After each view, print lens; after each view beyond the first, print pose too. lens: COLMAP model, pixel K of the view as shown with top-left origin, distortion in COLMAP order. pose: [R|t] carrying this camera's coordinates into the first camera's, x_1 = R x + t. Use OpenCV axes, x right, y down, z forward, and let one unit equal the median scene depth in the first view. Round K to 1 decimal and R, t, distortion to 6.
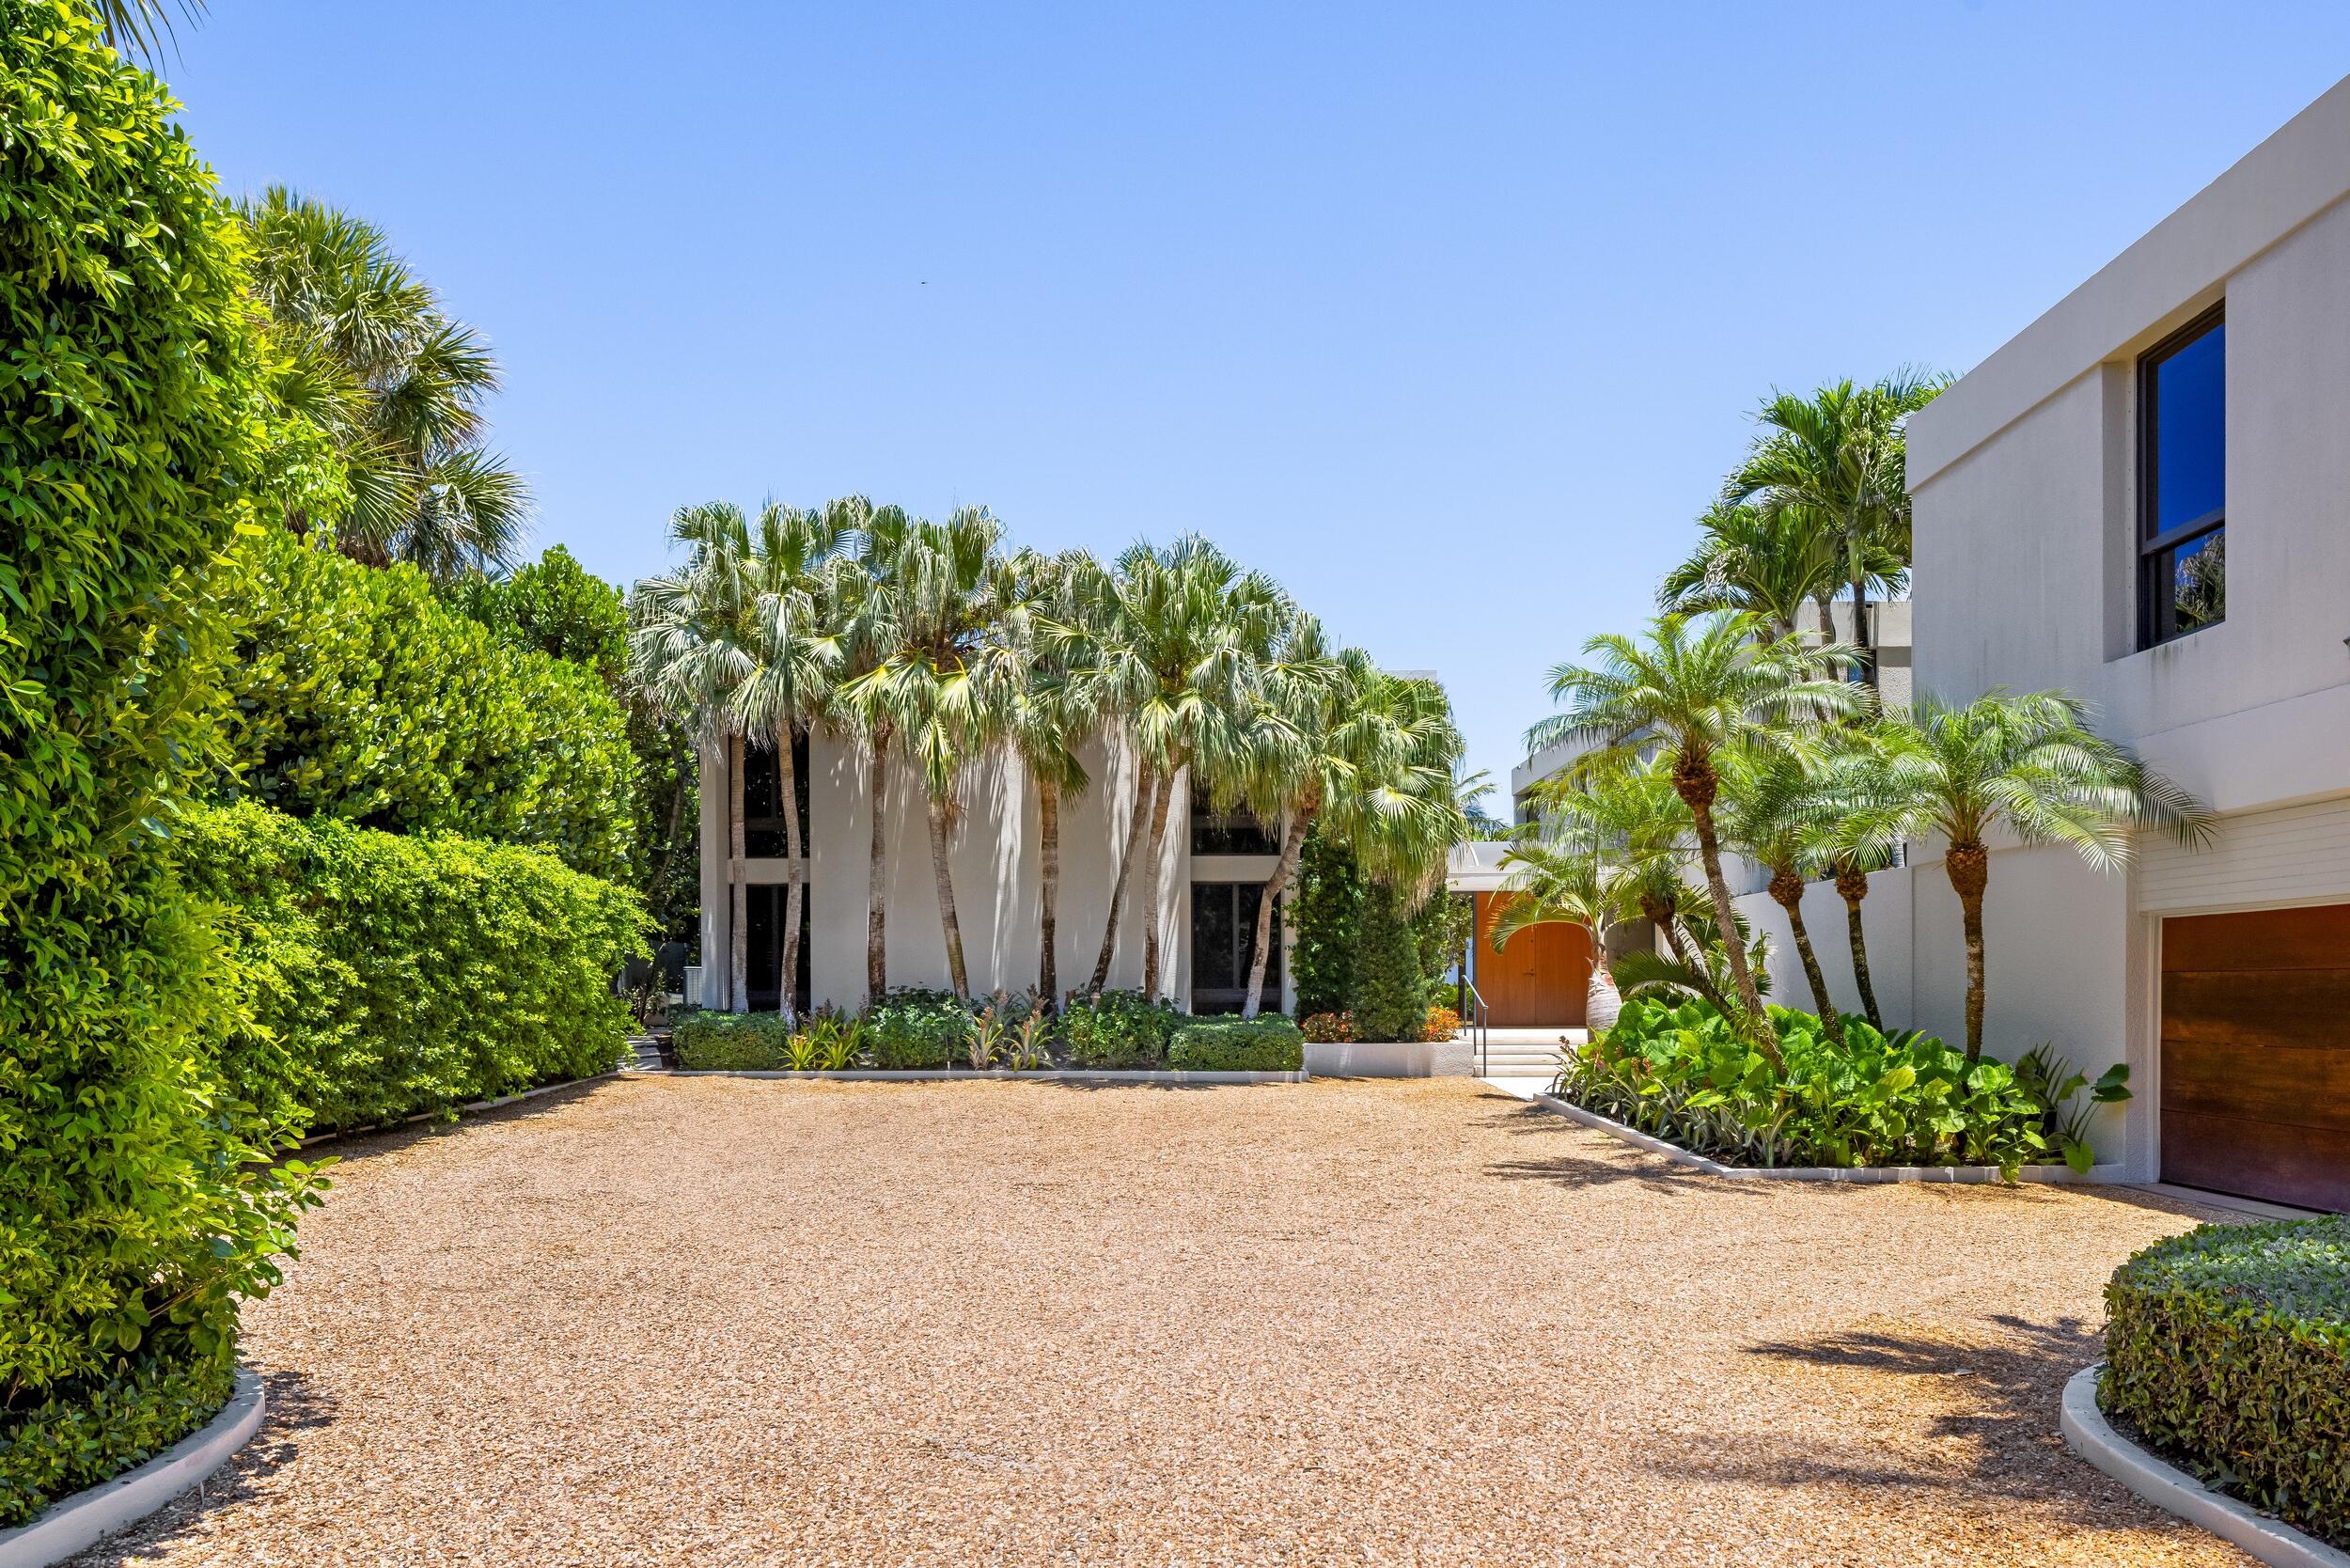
lens RADIAL K [[1643.2, 0, 1163.9], [0, 1643.2, 993.0], [0, 0, 1]] dist [-0.003492, 0.000790]
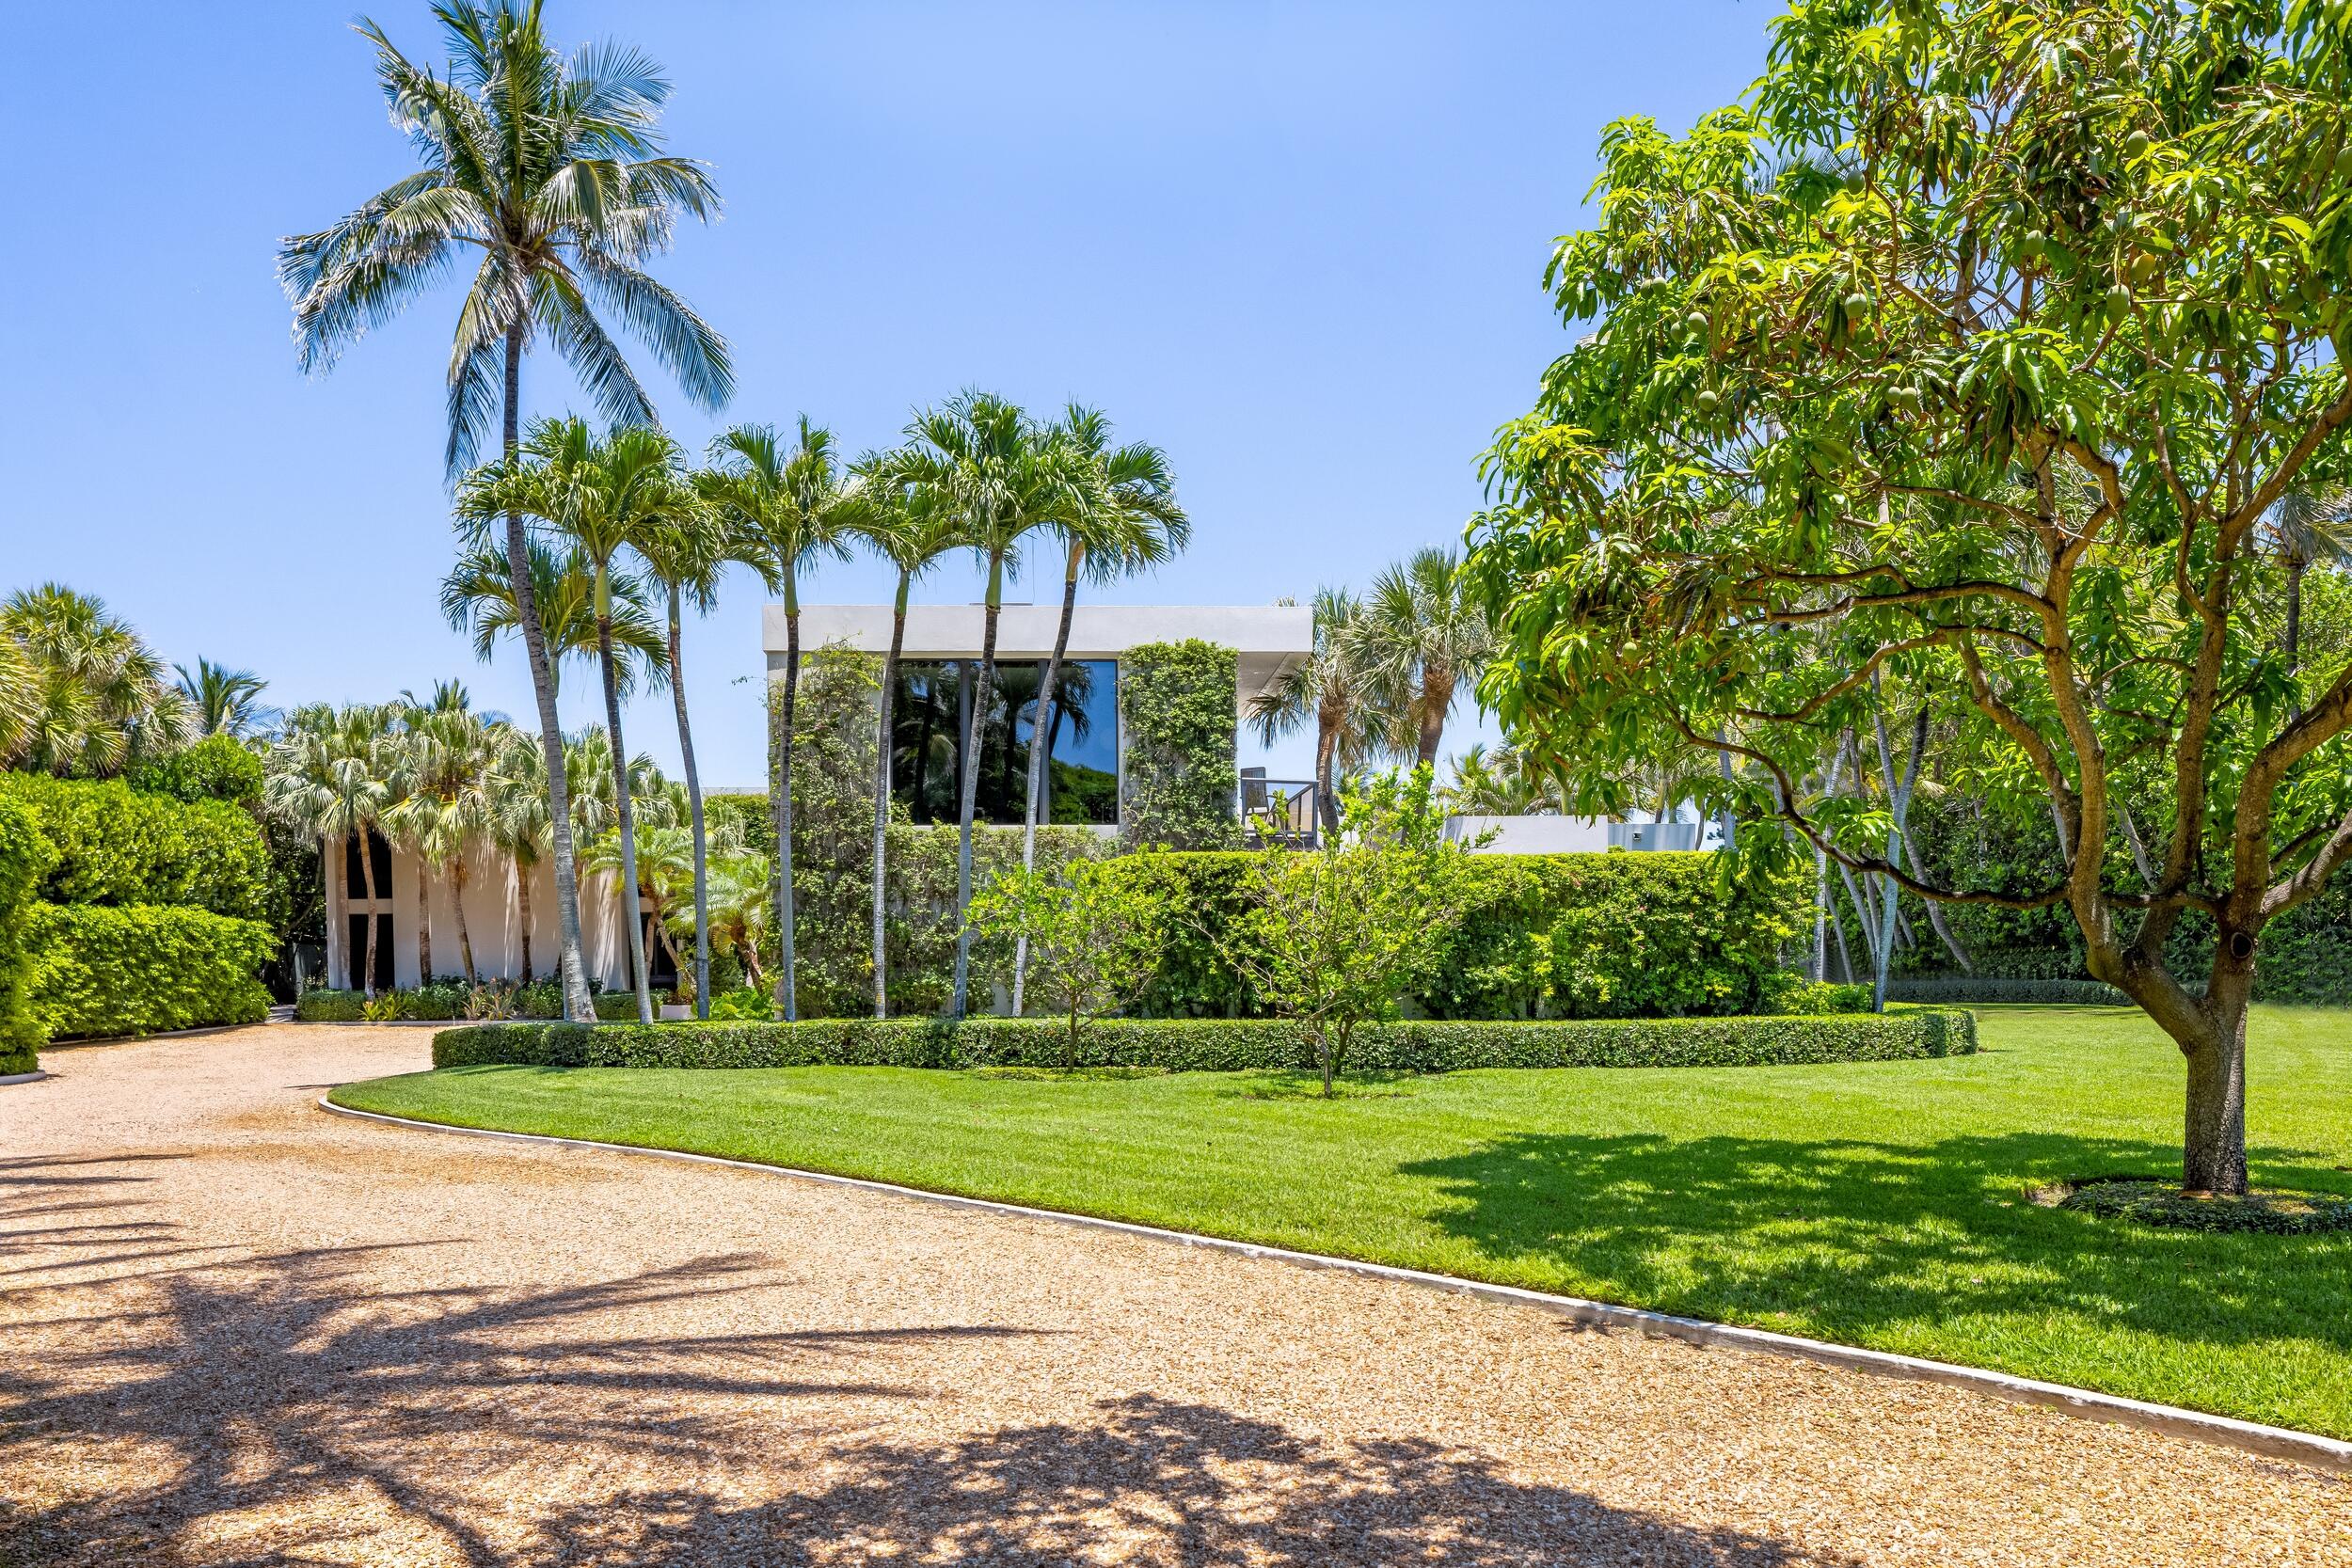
lens RADIAL K [[1651.5, 0, 1179.2], [0, 1651.5, 1034.7], [0, 0, 1]] dist [-0.007604, 0.000043]
pose [[0.995942, -0.007925, 0.089643, 0.505033], [0.005176, 0.999511, 0.030851, 0.010367], [-0.089844, -0.030261, 0.995496, -0.888006]]
